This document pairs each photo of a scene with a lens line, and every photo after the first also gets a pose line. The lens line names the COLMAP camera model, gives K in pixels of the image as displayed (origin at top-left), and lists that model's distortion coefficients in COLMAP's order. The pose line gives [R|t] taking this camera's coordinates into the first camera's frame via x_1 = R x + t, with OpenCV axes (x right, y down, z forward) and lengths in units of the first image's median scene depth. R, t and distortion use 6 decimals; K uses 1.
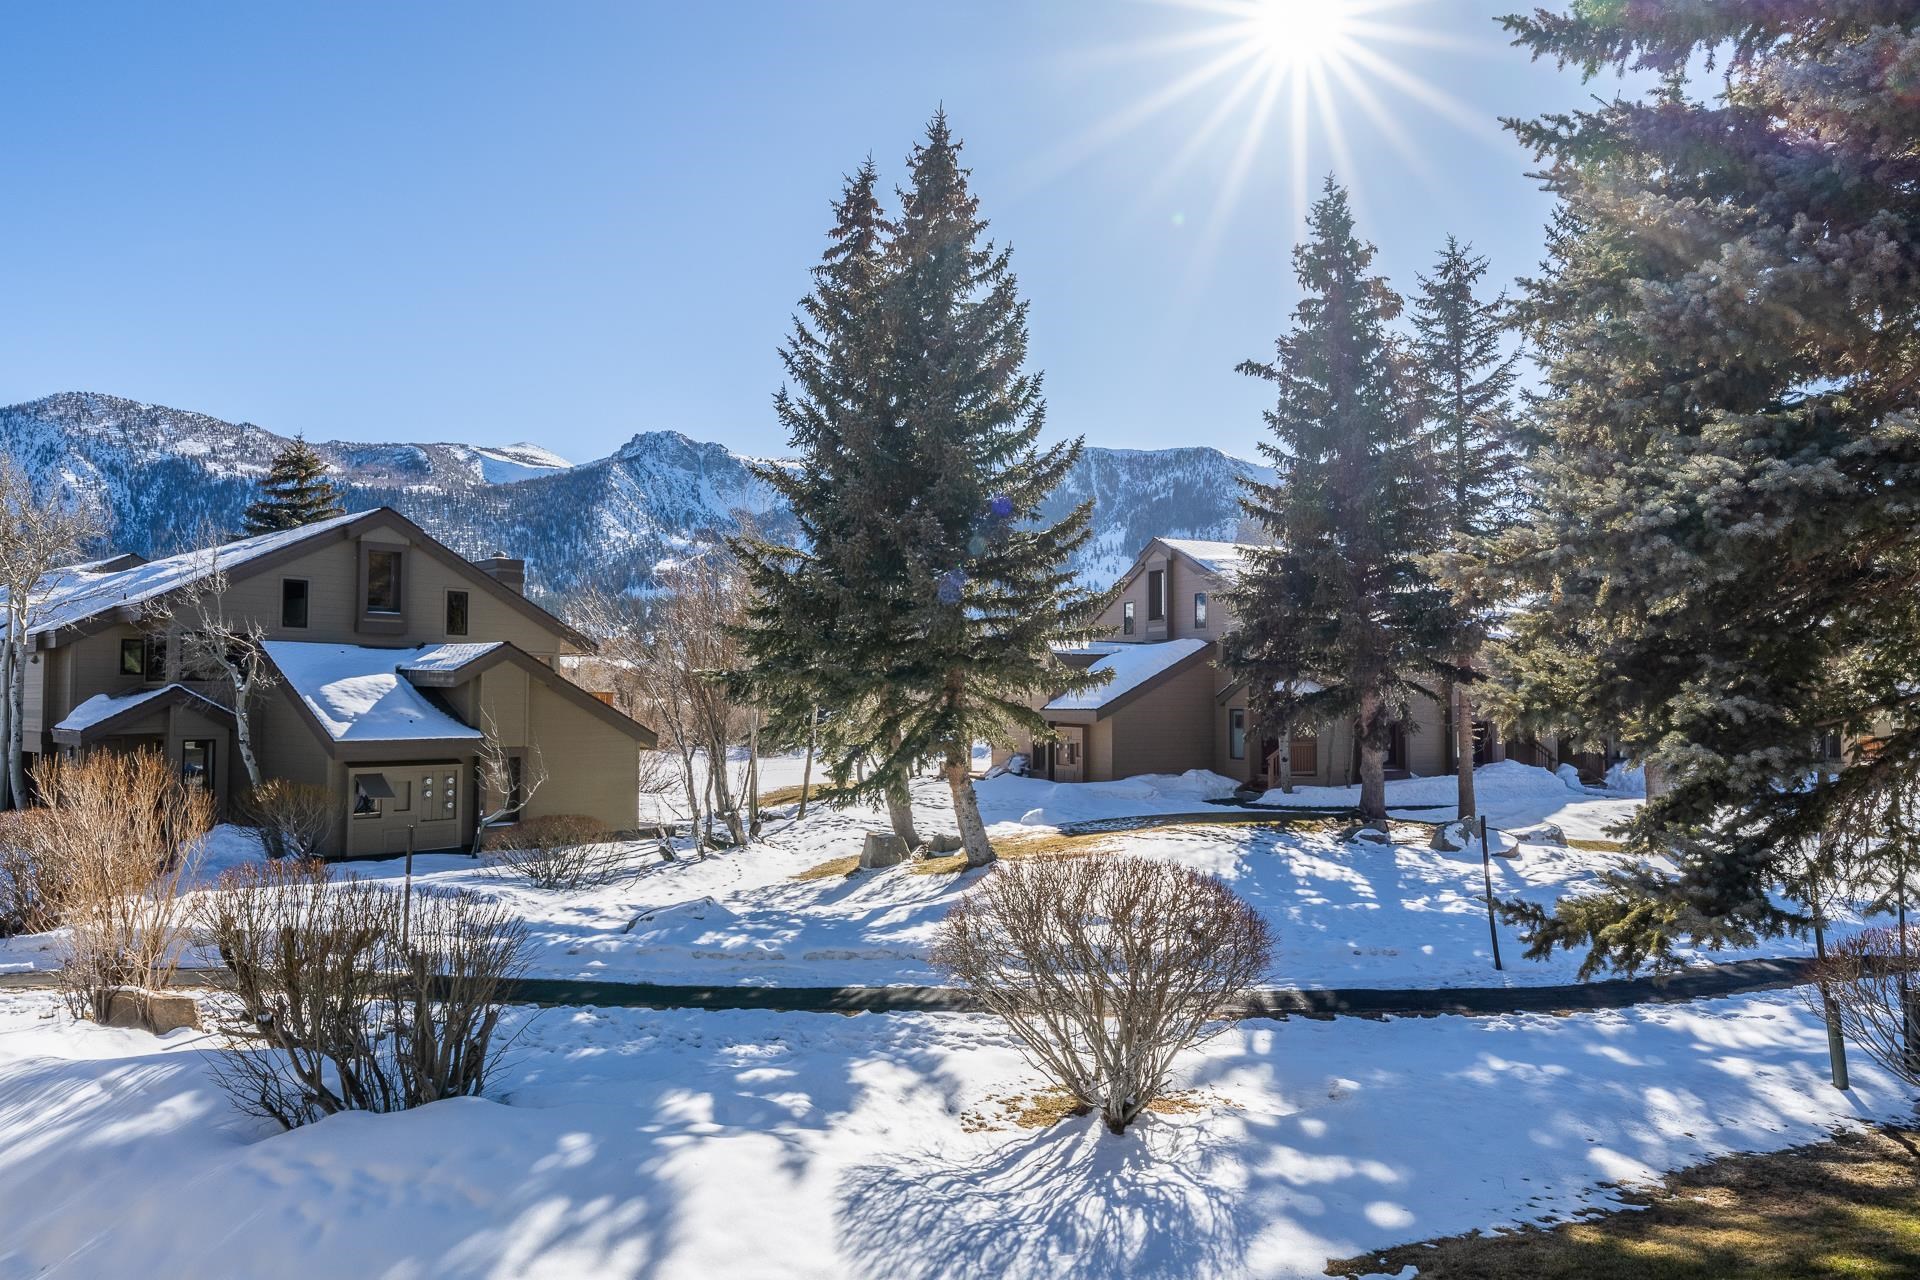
lens RADIAL K [[1247.6, 0, 907.3], [0, 1247.6, 640.1], [0, 0, 1]] dist [-0.004667, 0.000338]
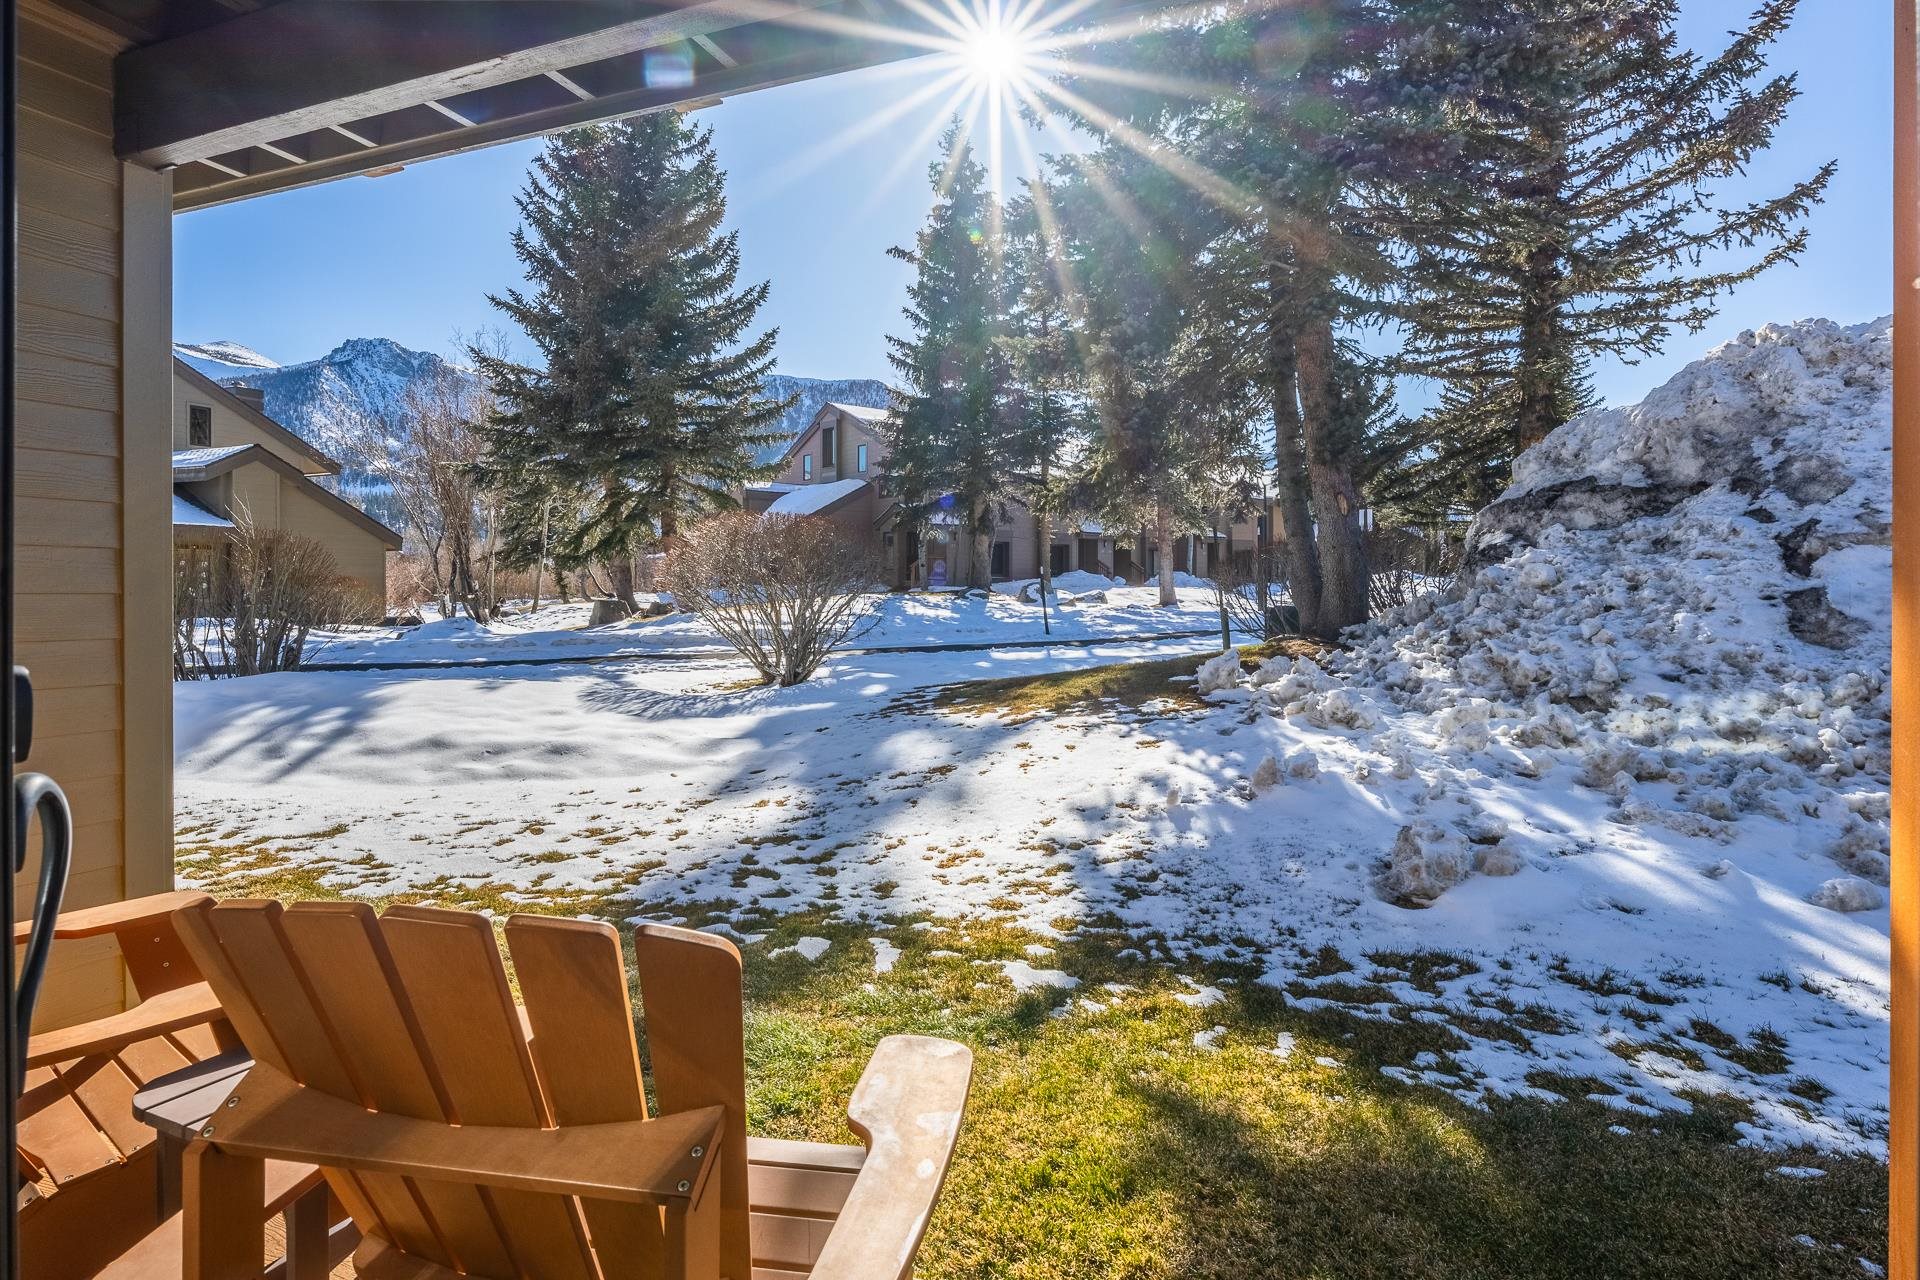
lens RADIAL K [[1072.8, 0, 933.4], [0, 1072.8, 606.4], [0, 0, 1]] dist [-0.000780, -0.001441]
pose [[0.958682, -0.005864, 0.284419, -0.012381], [-0.006984, 0.999001, 0.044136, 0.104424], [-0.284394, -0.044299, 0.957684, -0.111511]]
